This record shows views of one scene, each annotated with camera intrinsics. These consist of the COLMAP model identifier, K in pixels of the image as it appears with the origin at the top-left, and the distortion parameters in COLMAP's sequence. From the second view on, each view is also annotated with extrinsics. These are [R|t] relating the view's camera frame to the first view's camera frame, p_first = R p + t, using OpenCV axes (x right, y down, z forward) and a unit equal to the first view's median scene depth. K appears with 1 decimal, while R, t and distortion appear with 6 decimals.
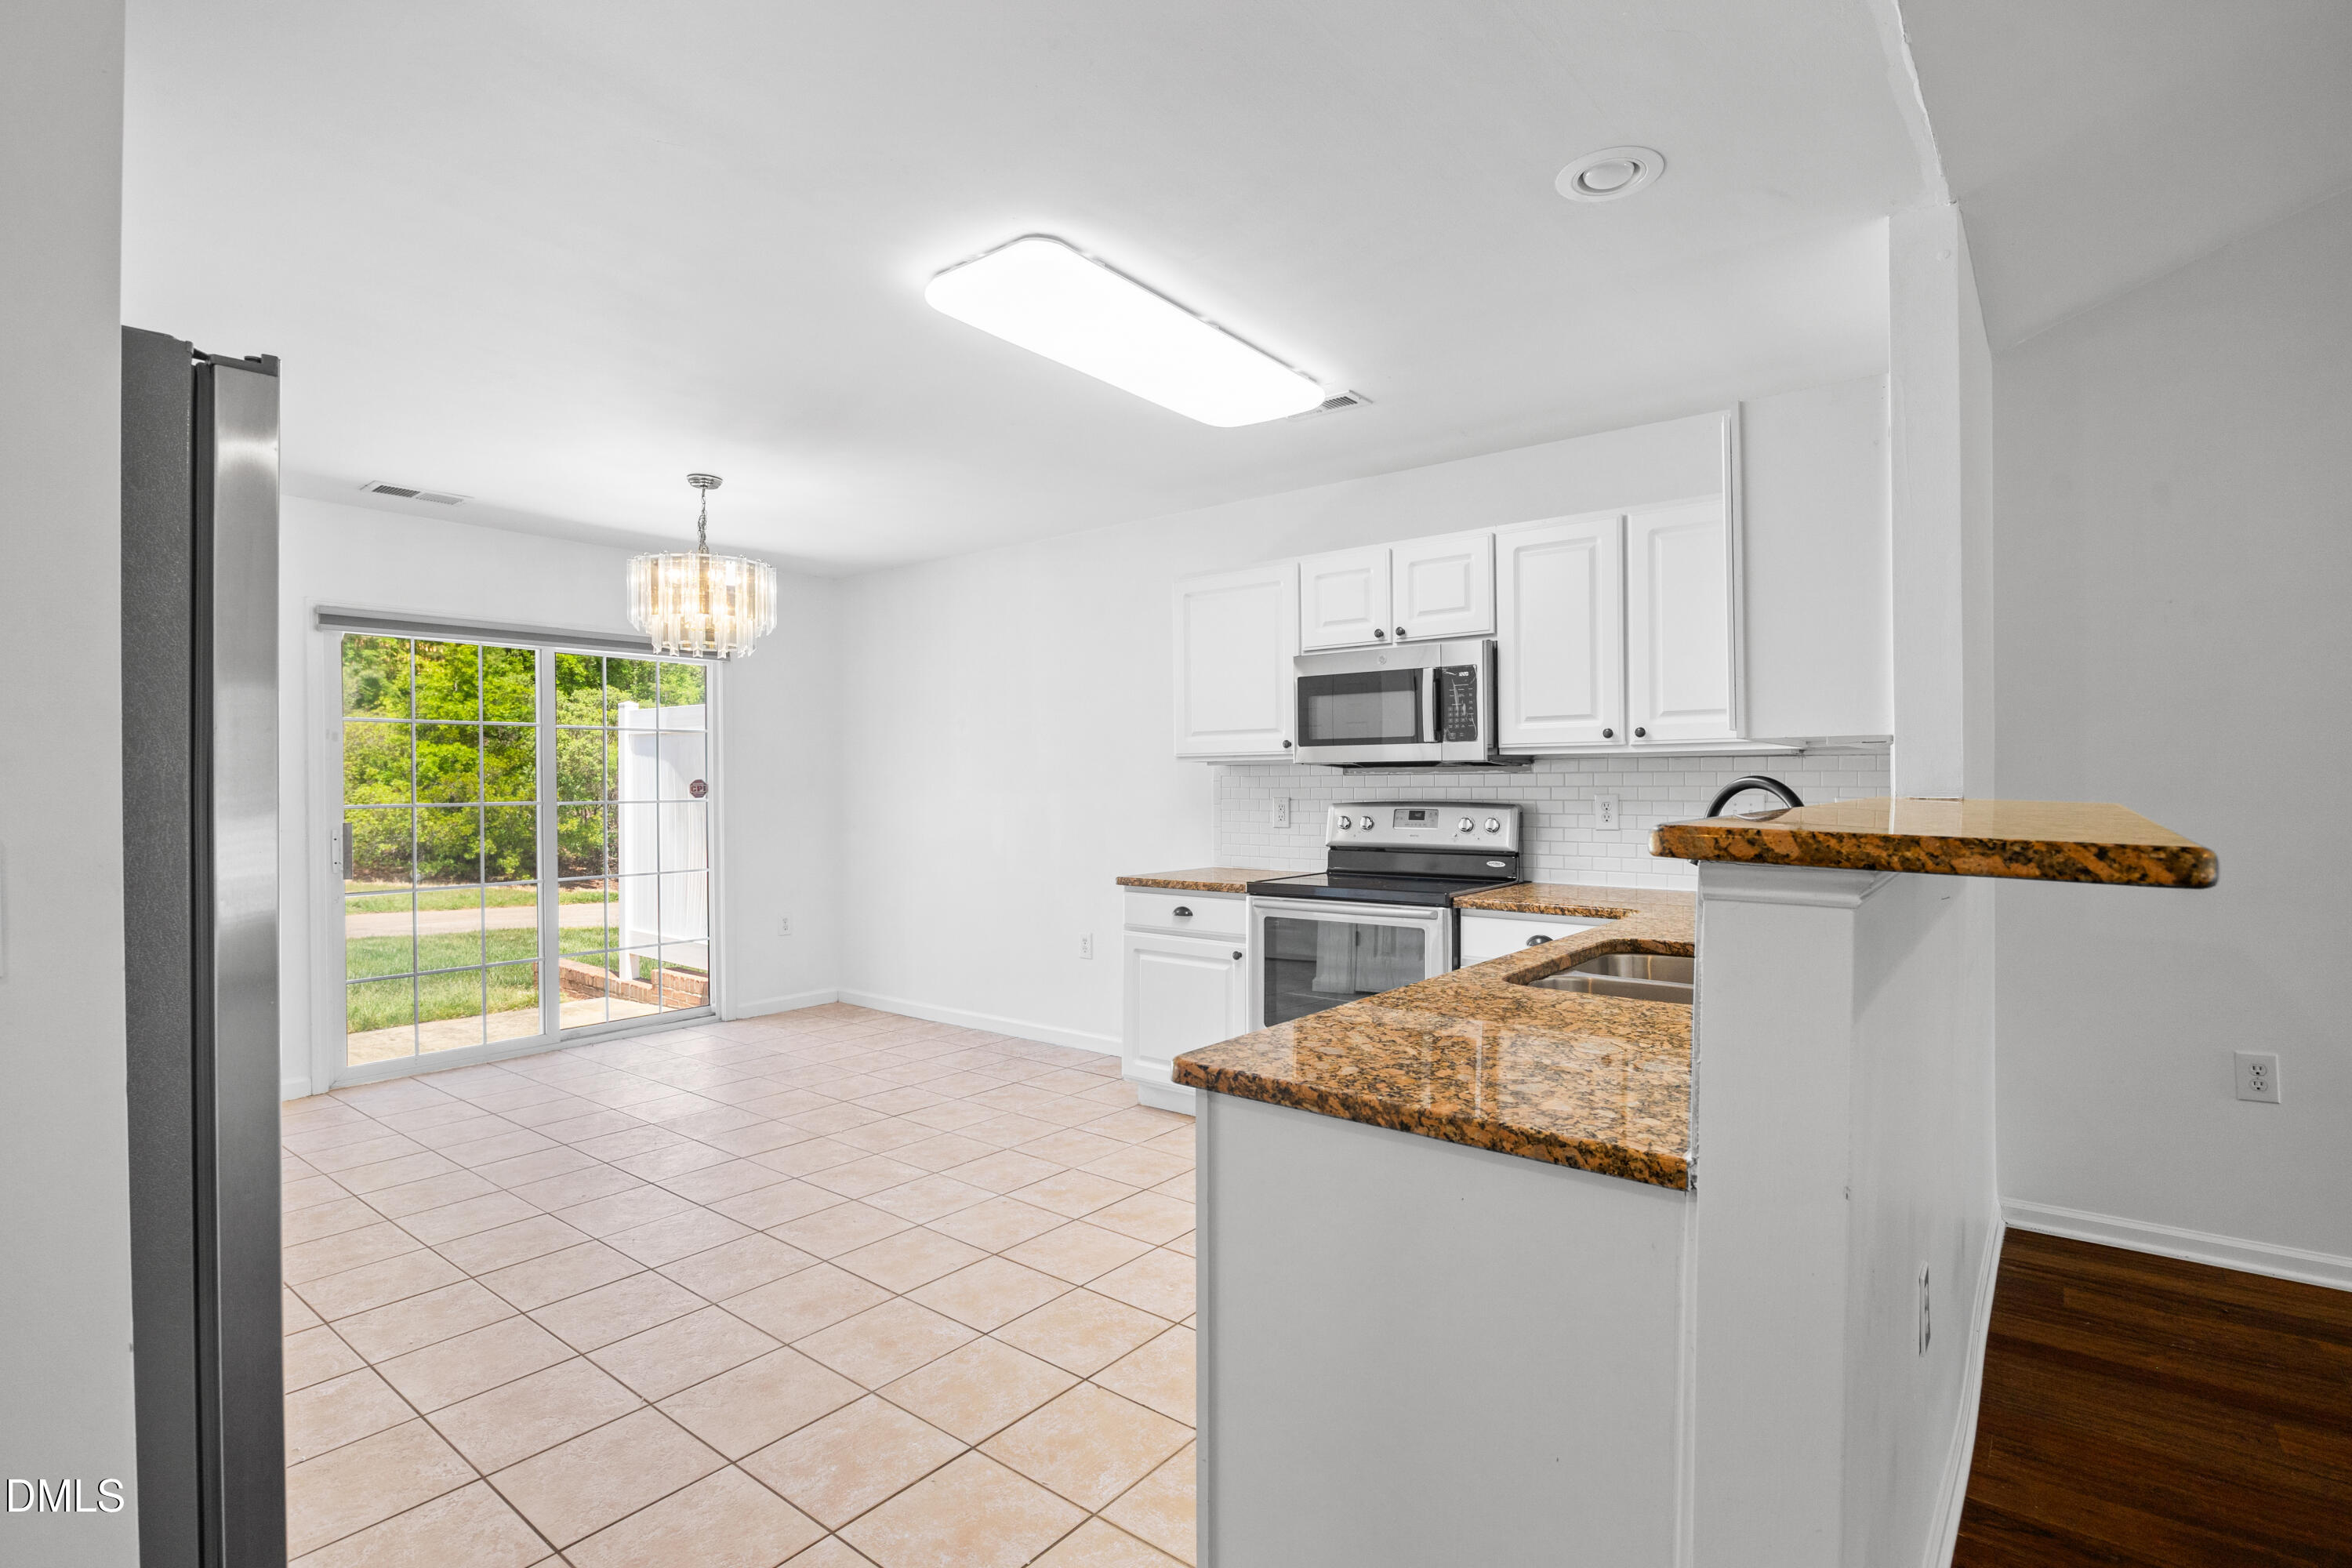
lens RADIAL K [[1136.9, 0, 1178.9], [0, 1136.9, 786.8], [0, 0, 1]] dist [-0.001063, -0.000124]
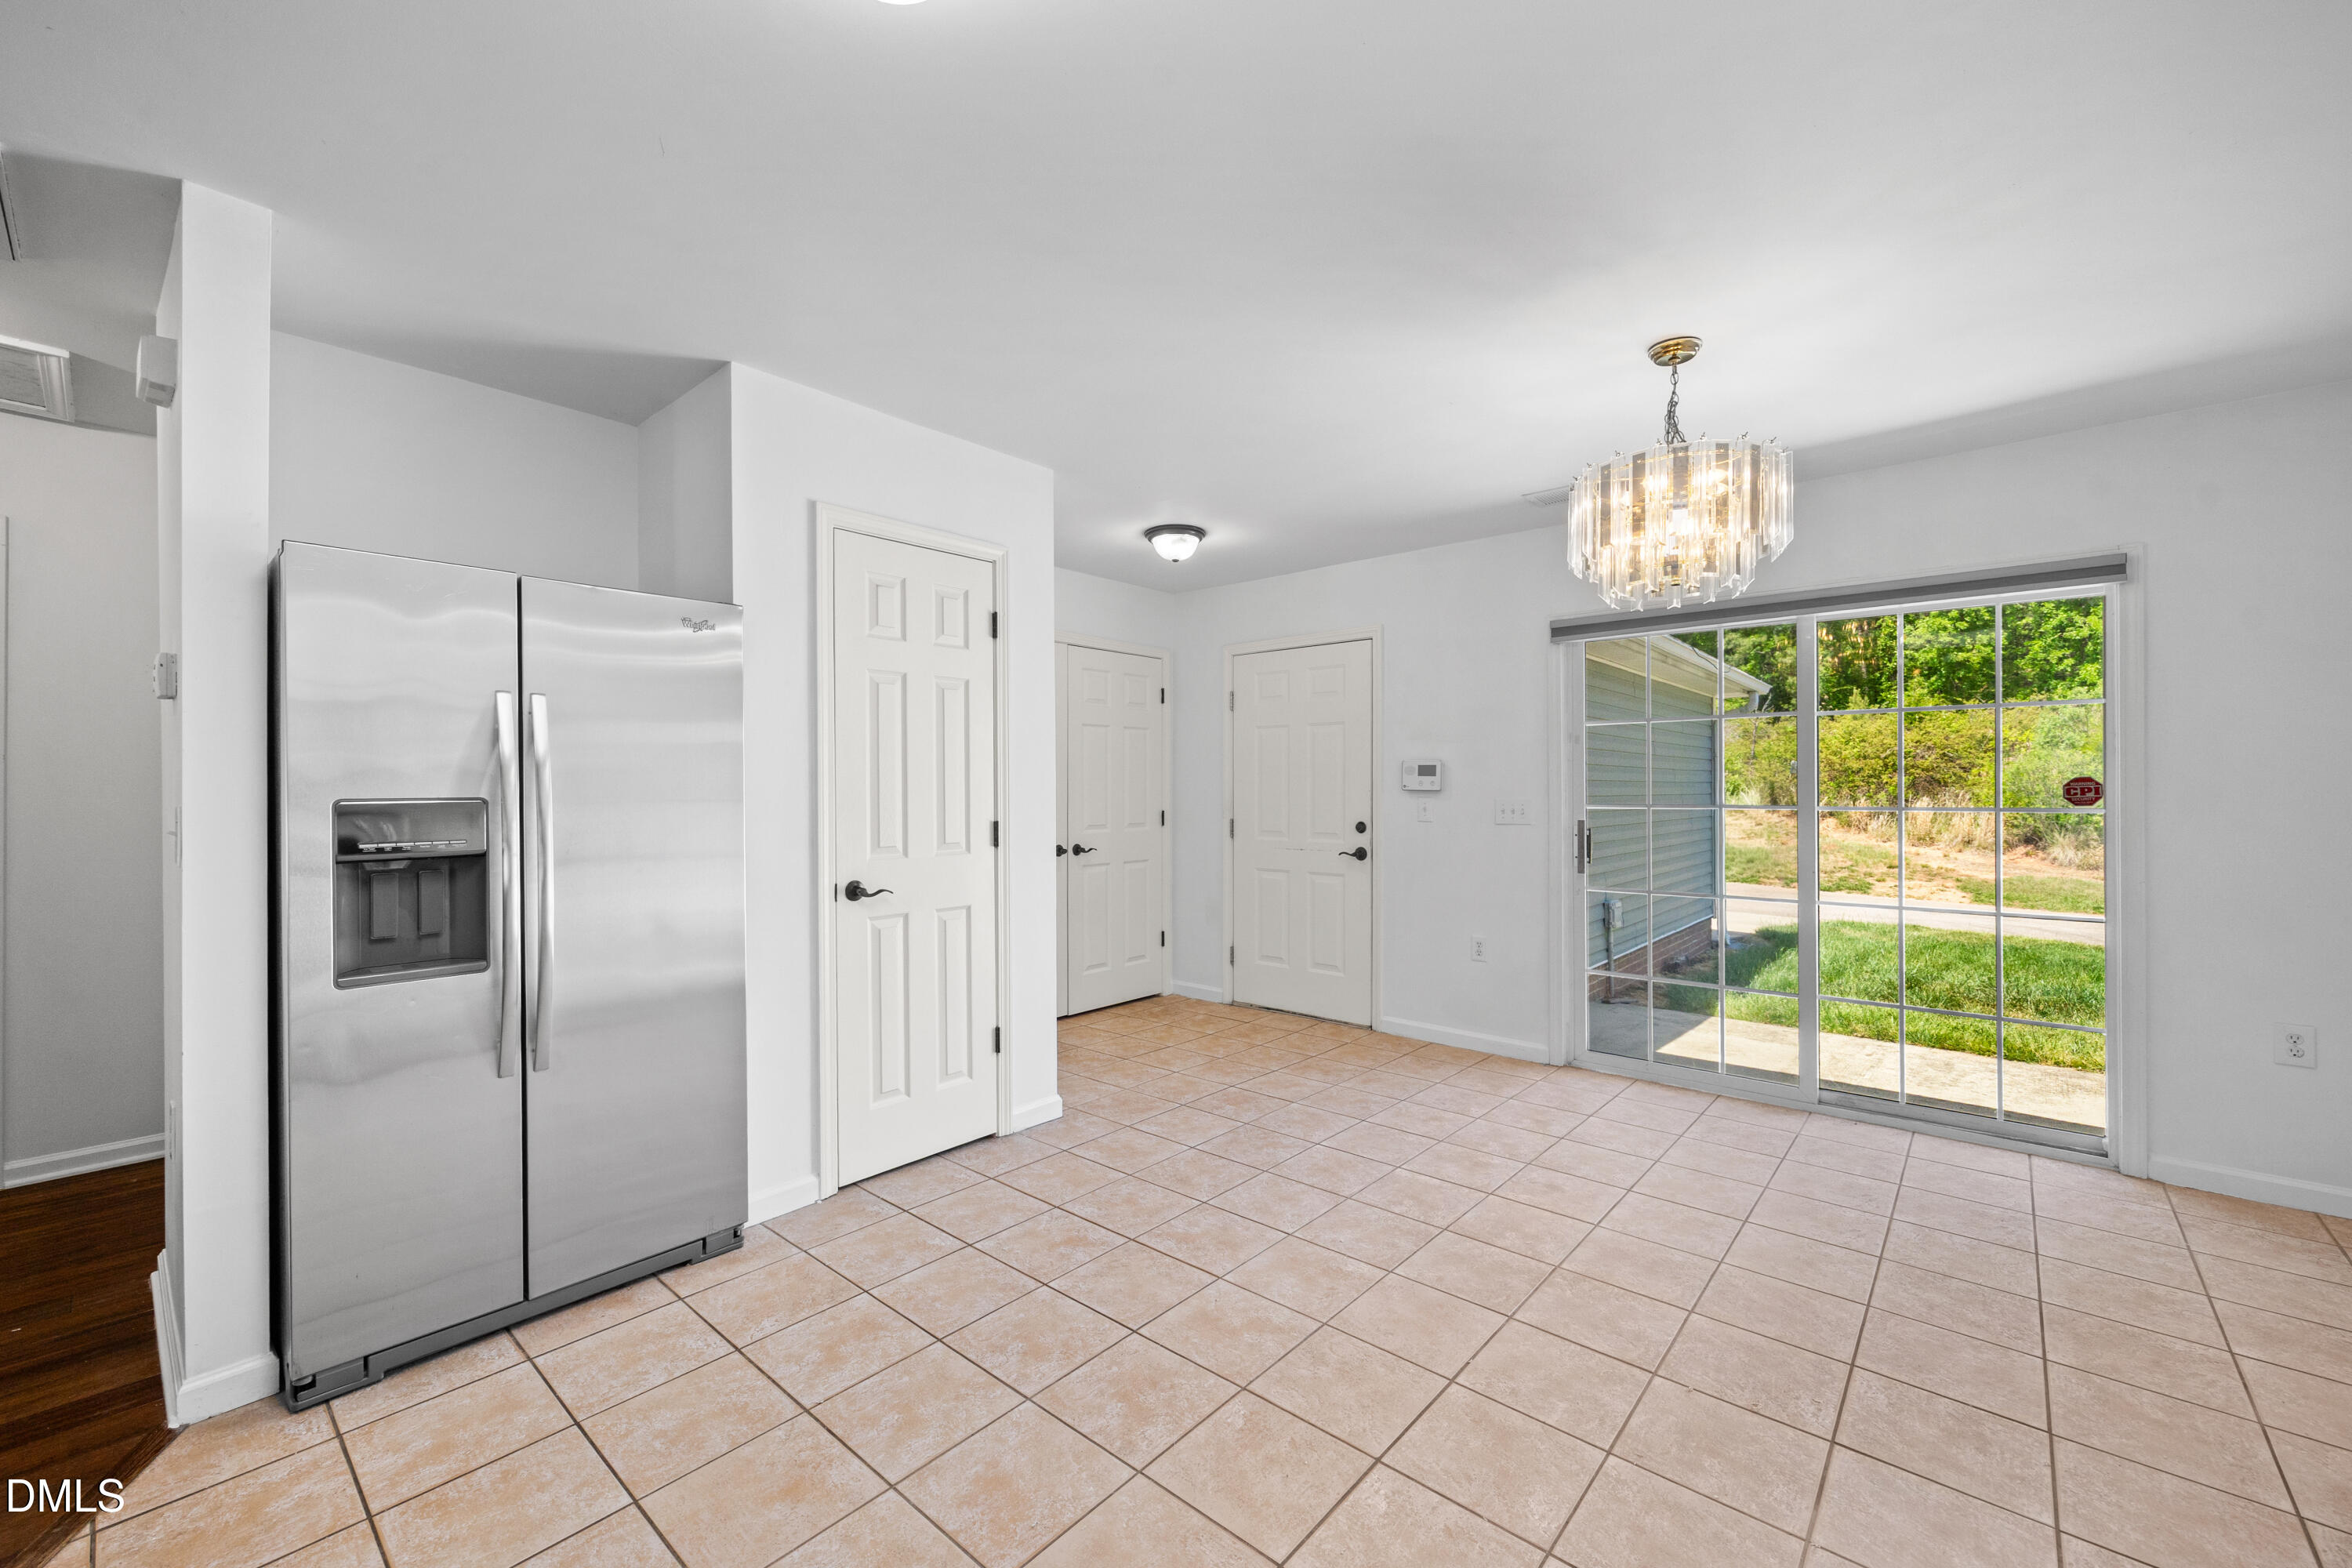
lens RADIAL K [[938.2, 0, 1175.0], [0, 938.2, 785.8], [0, 0, 1]] dist [-0.001306, 0.000431]
pose [[-0.040716, 0.007326, -0.999144, 0.188205], [-0.007386, 0.999944, 0.007633, -0.005244], [0.999143, 0.007691, -0.040660, 0.758163]]
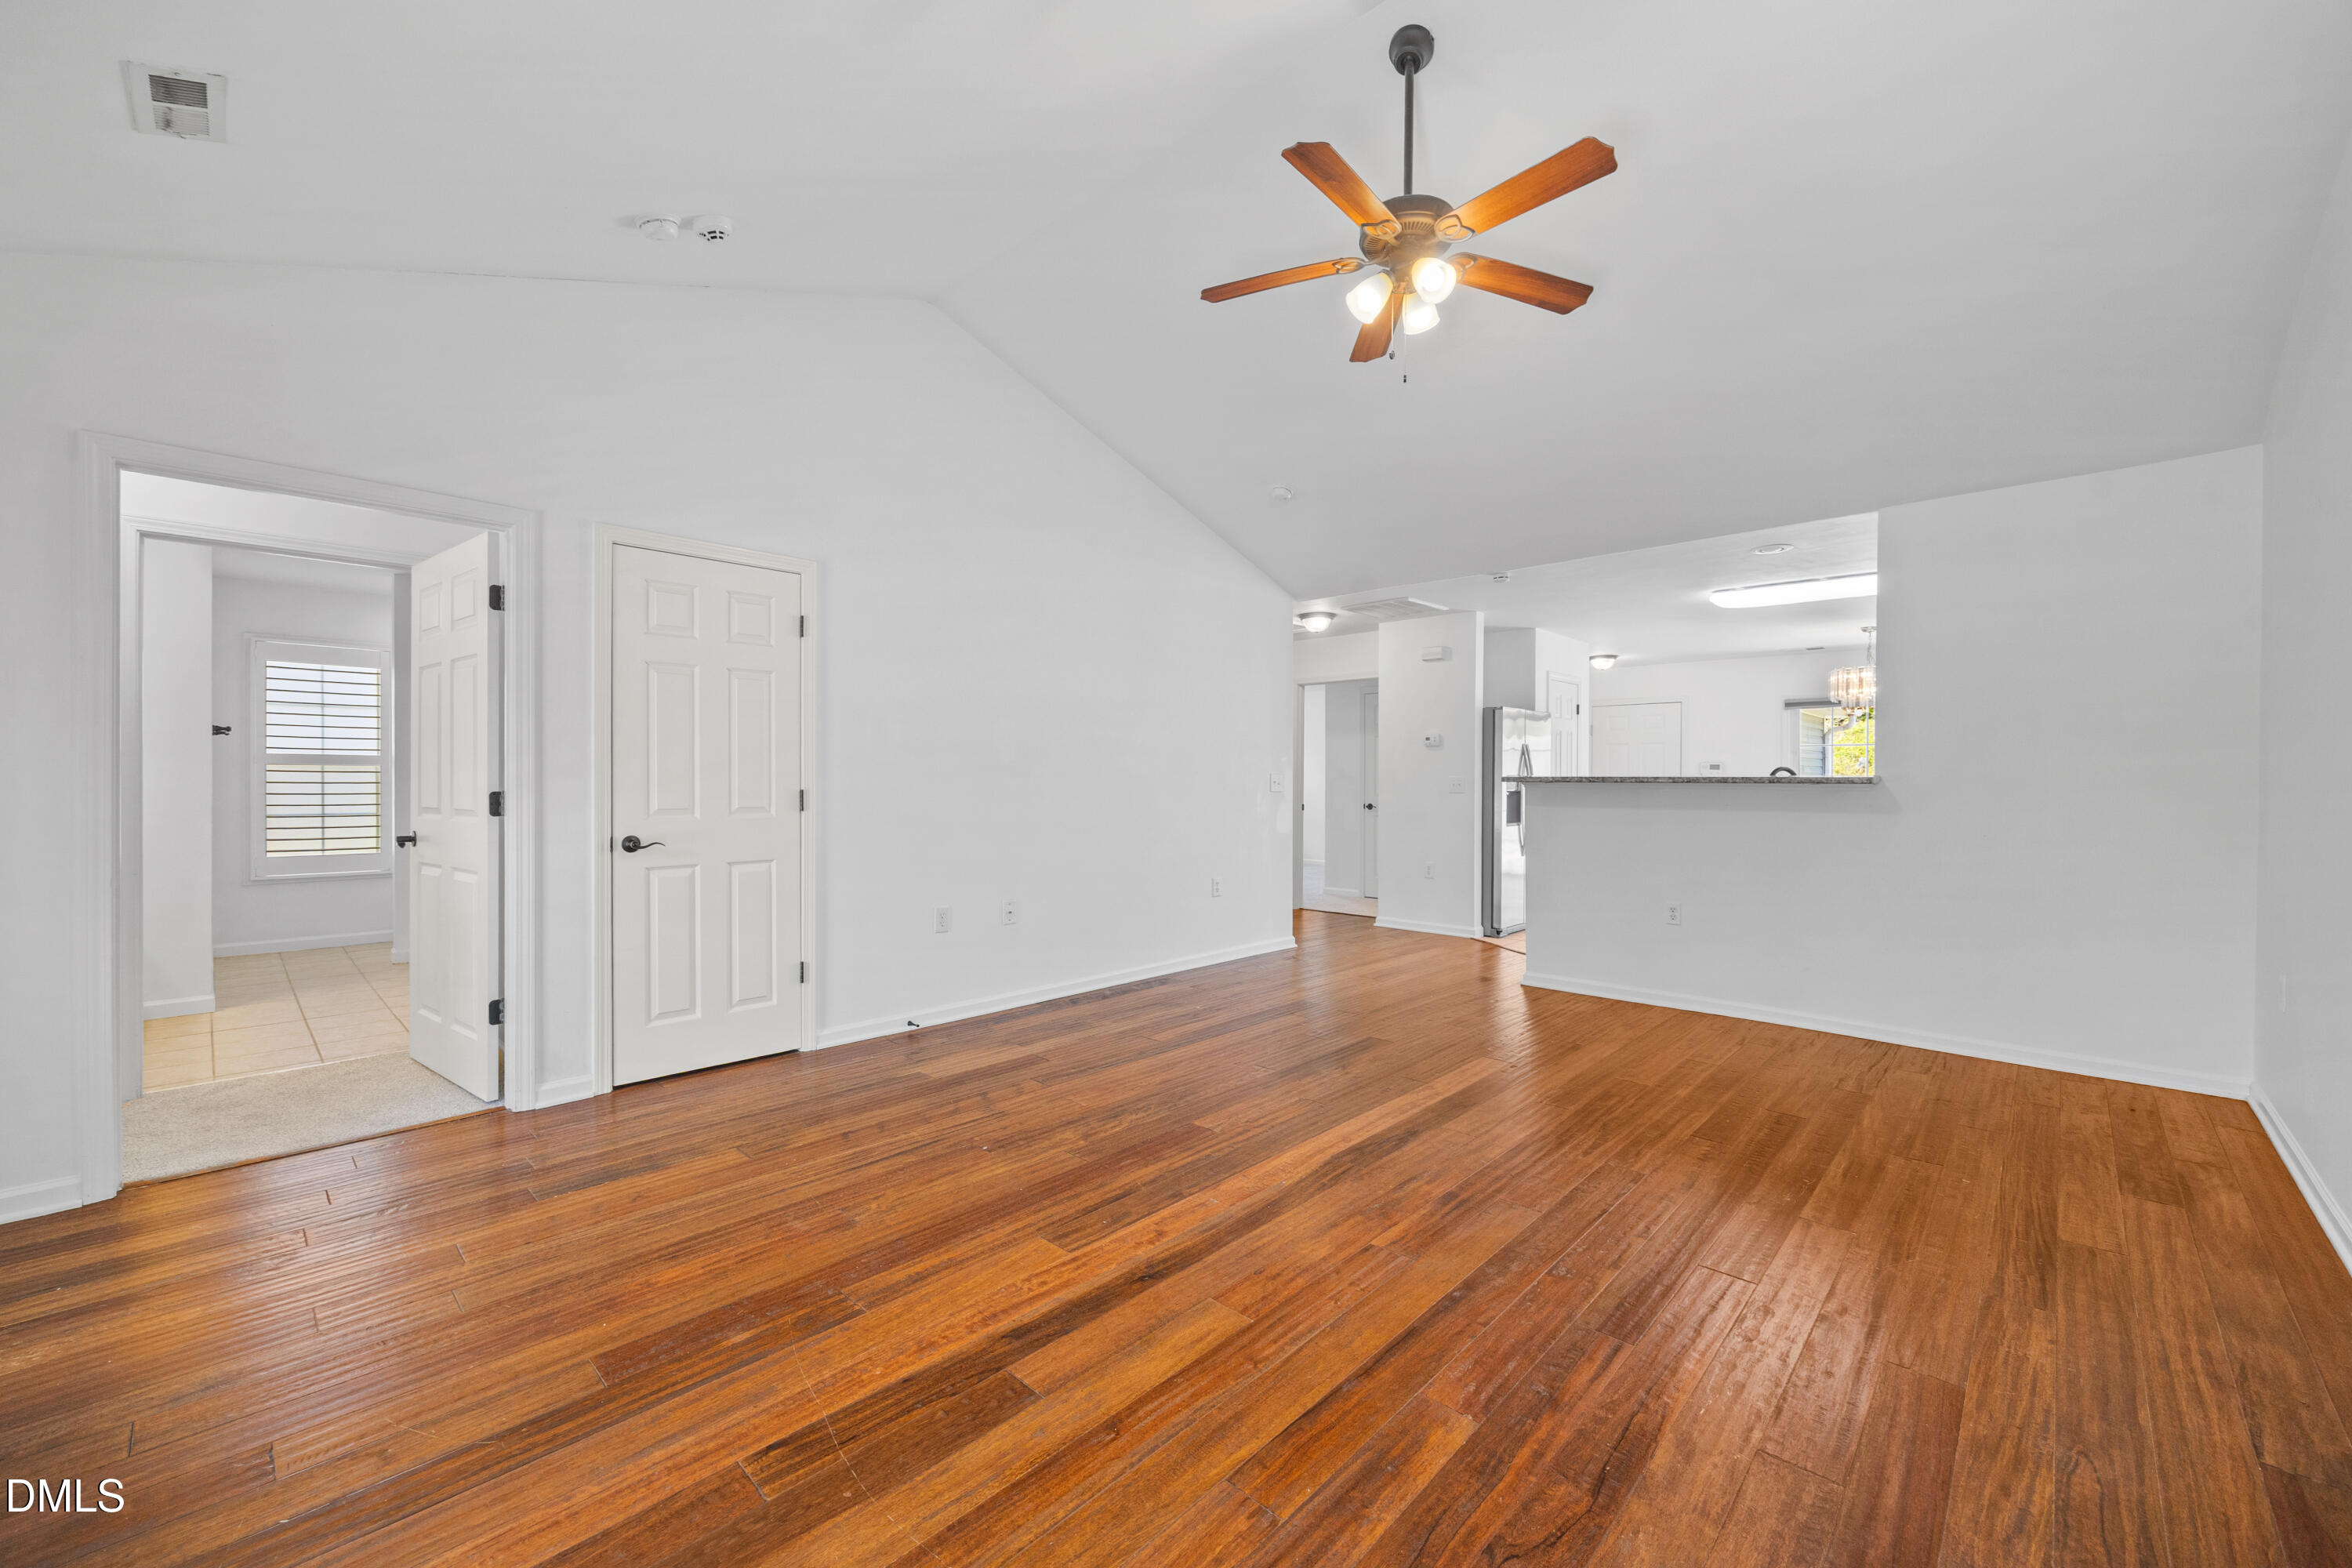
lens RADIAL K [[938.2, 0, 1181.9], [0, 938.2, 787.7], [0, 0, 1]] dist [-0.001306, 0.000431]
pose [[-0.080172, 0.015403, -0.996662, -0.263541], [0.000946, 0.999881, 0.015376, 0.026800], [0.996781, 0.000290, -0.080177, 1.158555]]
